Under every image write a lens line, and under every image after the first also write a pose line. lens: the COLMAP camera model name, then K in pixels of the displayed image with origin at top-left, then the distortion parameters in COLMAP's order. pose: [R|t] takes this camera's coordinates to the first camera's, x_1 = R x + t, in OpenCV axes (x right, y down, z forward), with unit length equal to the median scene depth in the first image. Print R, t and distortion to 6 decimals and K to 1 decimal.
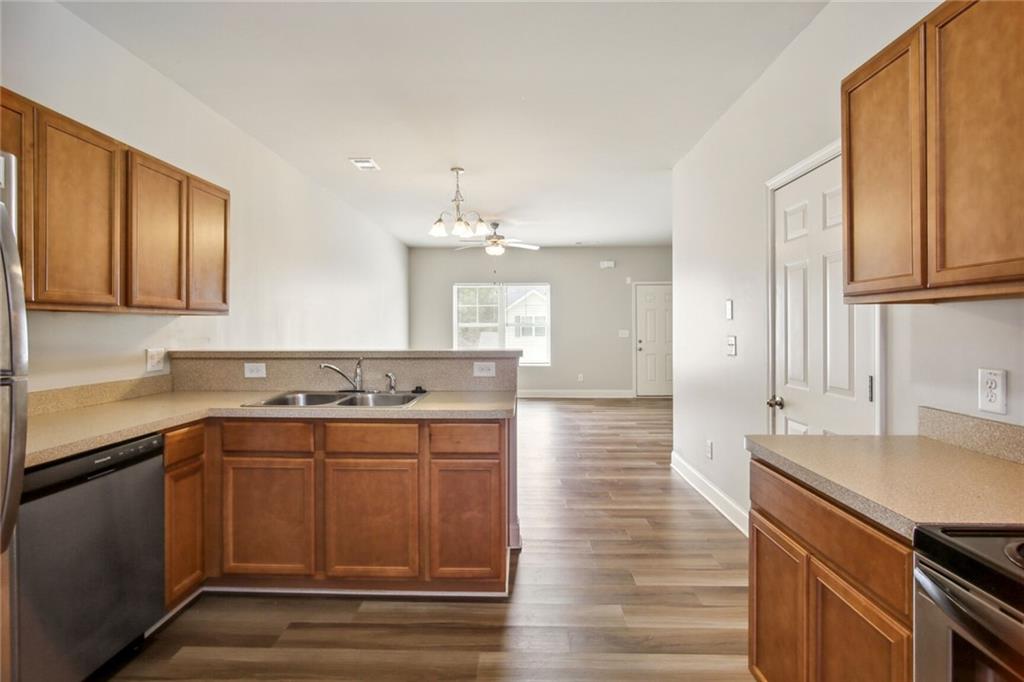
lens RADIAL K [[481.8, 0, 514.3], [0, 481.8, 336.1], [0, 0, 1]] dist [-0.001649, 0.000066]
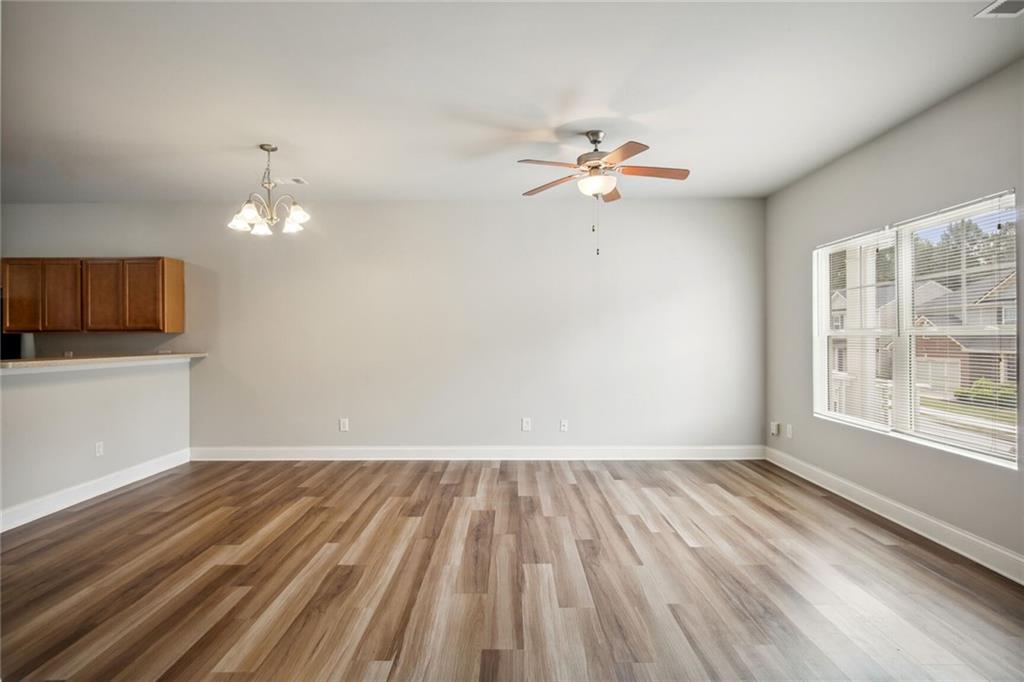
lens RADIAL K [[501.4, 0, 514.3], [0, 501.4, 339.7], [0, 0, 1]] dist [-0.014571, 0.000650]
pose [[0.026655, 0.010159, -0.999593, 1.149838], [-0.012729, 0.999871, 0.009822, -0.050528], [0.999564, 0.012462, 0.026781, 2.189326]]
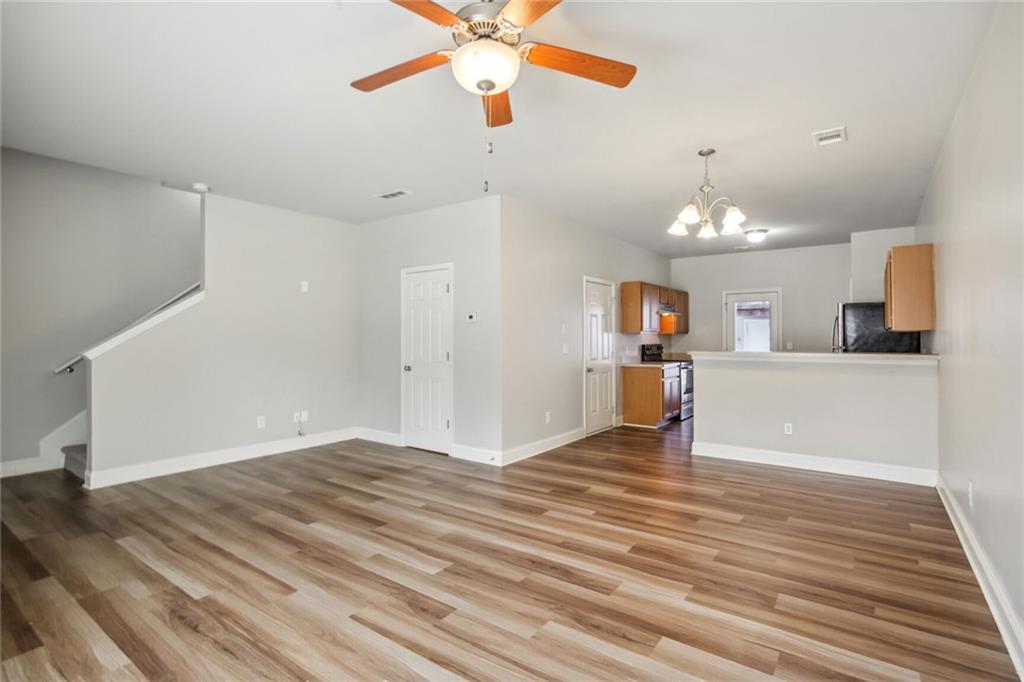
lens RADIAL K [[504.3, 0, 513.2], [0, 504.3, 338.9], [0, 0, 1]] dist [-0.004725, 0.001456]
pose [[-0.815557, 0.006706, 0.578638, -0.544231], [0.016002, 0.999812, 0.010967, -0.049520], [-0.578455, 0.018204, -0.815511, 2.990242]]
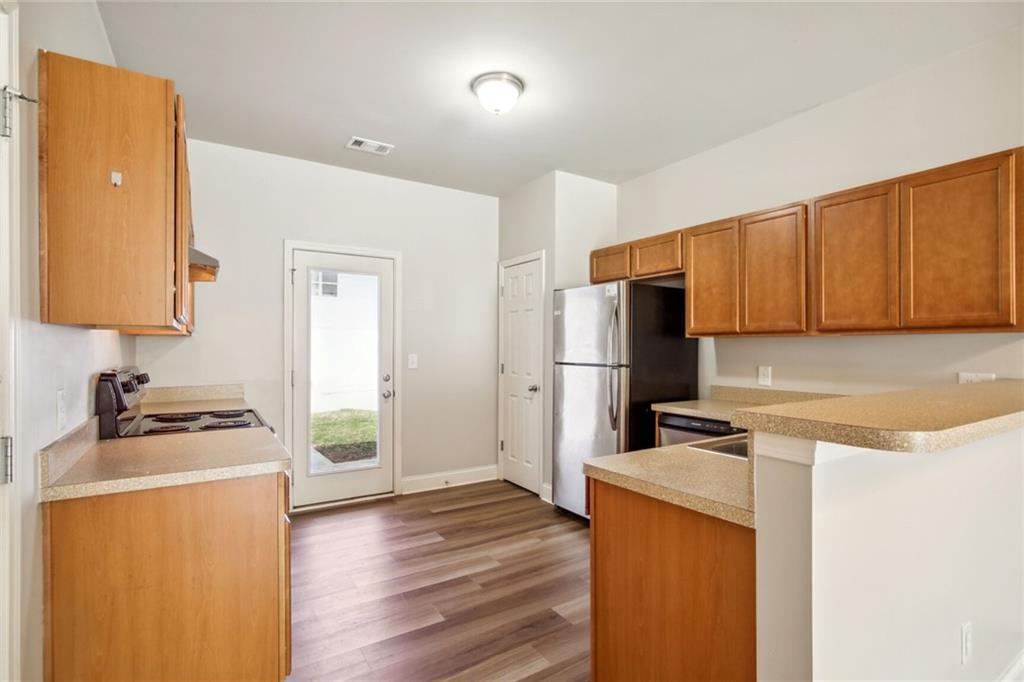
lens RADIAL K [[487.3, 0, 512.0], [0, 487.3, 341.0], [0, 0, 1]] dist [-0.000796, 0.000468]
pose [[-0.826057, -0.002765, -0.563579, 0.393480], [-0.006178, 0.999972, 0.004148, -0.026847], [0.563552, 0.006909, -0.826052, 1.194321]]
